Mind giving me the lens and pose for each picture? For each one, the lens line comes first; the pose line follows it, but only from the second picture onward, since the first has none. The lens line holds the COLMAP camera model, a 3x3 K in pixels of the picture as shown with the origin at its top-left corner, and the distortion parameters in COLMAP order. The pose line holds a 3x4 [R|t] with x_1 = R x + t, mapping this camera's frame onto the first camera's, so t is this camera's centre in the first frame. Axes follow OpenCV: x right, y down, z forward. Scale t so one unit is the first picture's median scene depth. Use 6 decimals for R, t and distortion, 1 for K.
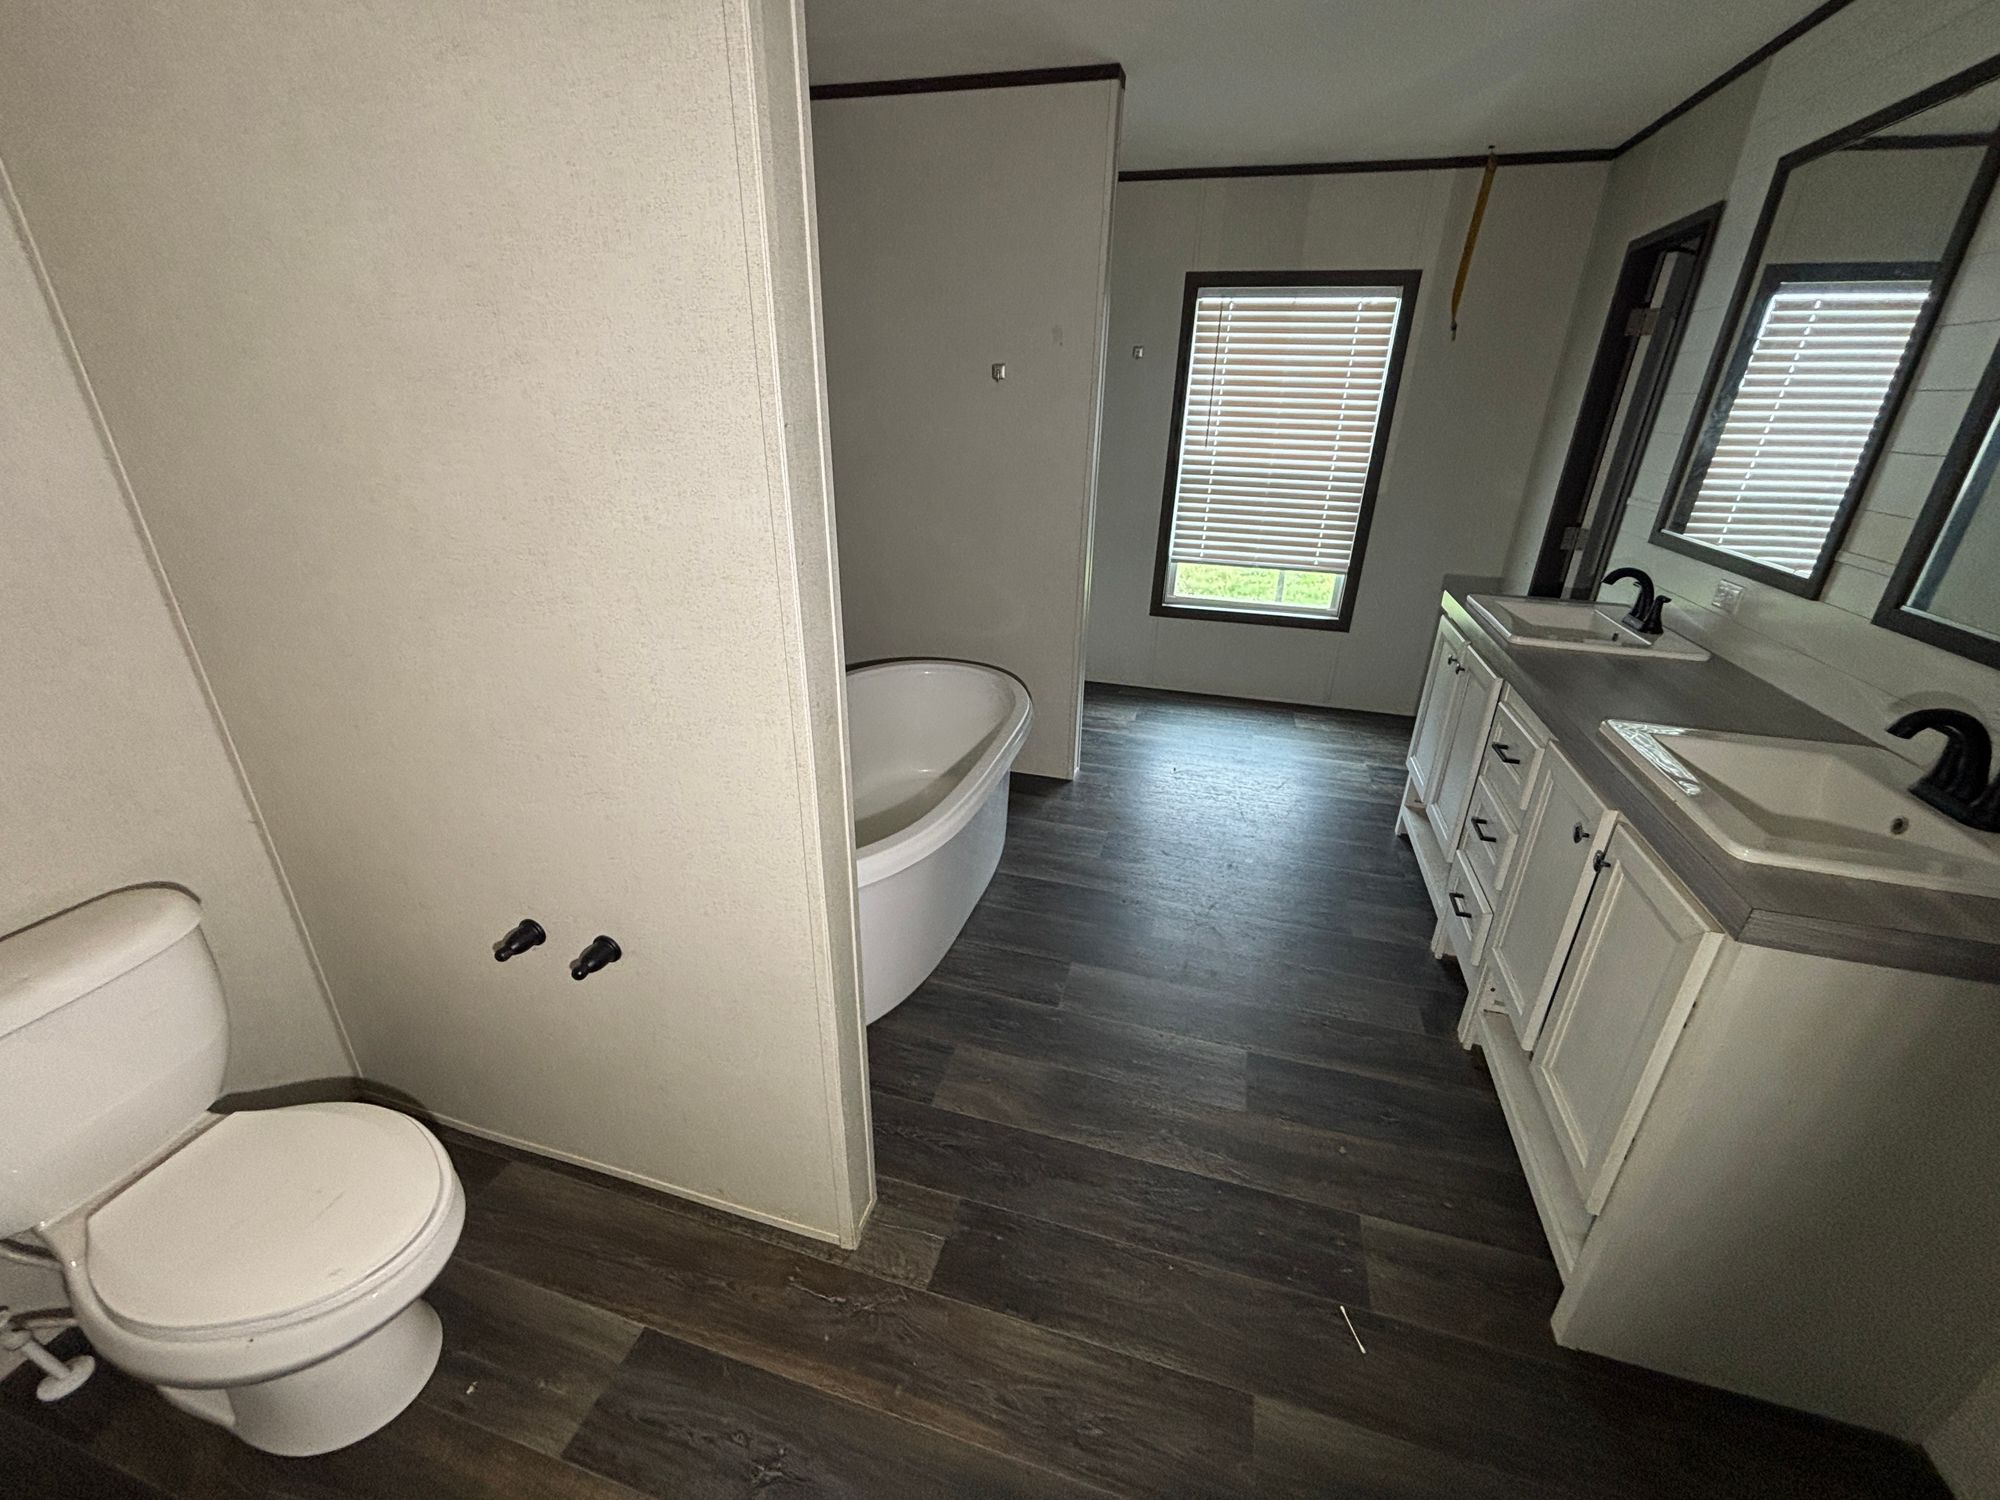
lens RADIAL K [[819.7, 0, 996.3], [0, 819.7, 753.1], [0, 0, 1]] dist [0.007444, 0.001332]
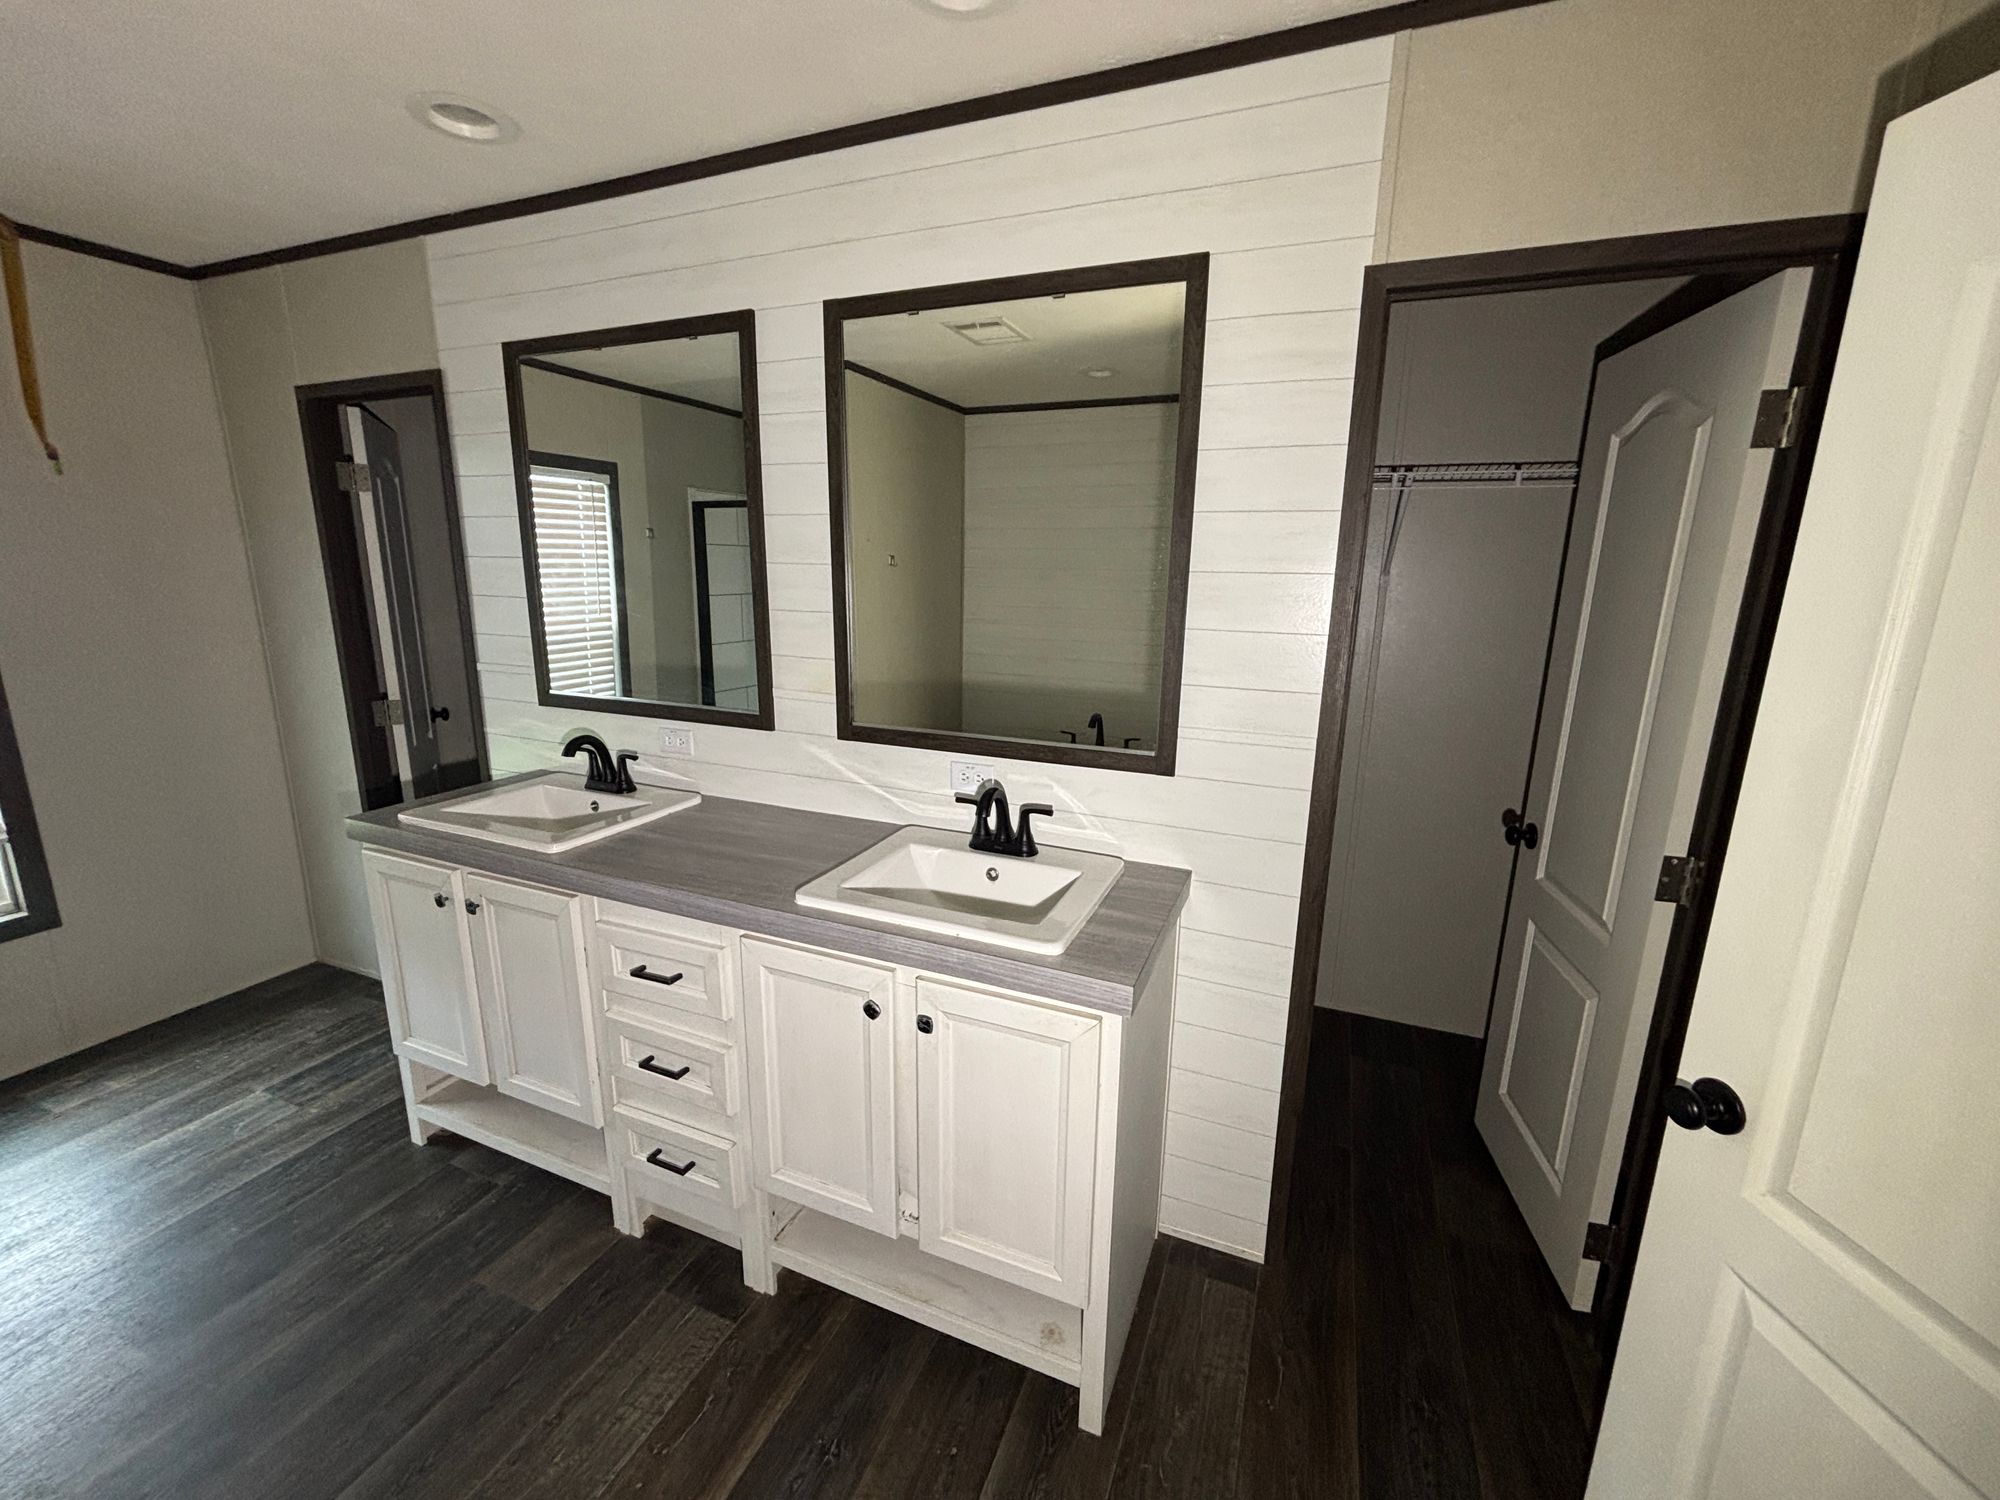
lens RADIAL K [[819.7, 0, 995.8], [0, 819.7, 756.0], [0, 0, 1]] dist [0.007444, 0.001332]
pose [[0.115606, -0.245747, 0.962416, -0.063588], [0.389112, 0.902678, 0.183753, -0.159573], [-0.913908, 0.353244, 0.199978, 0.326011]]
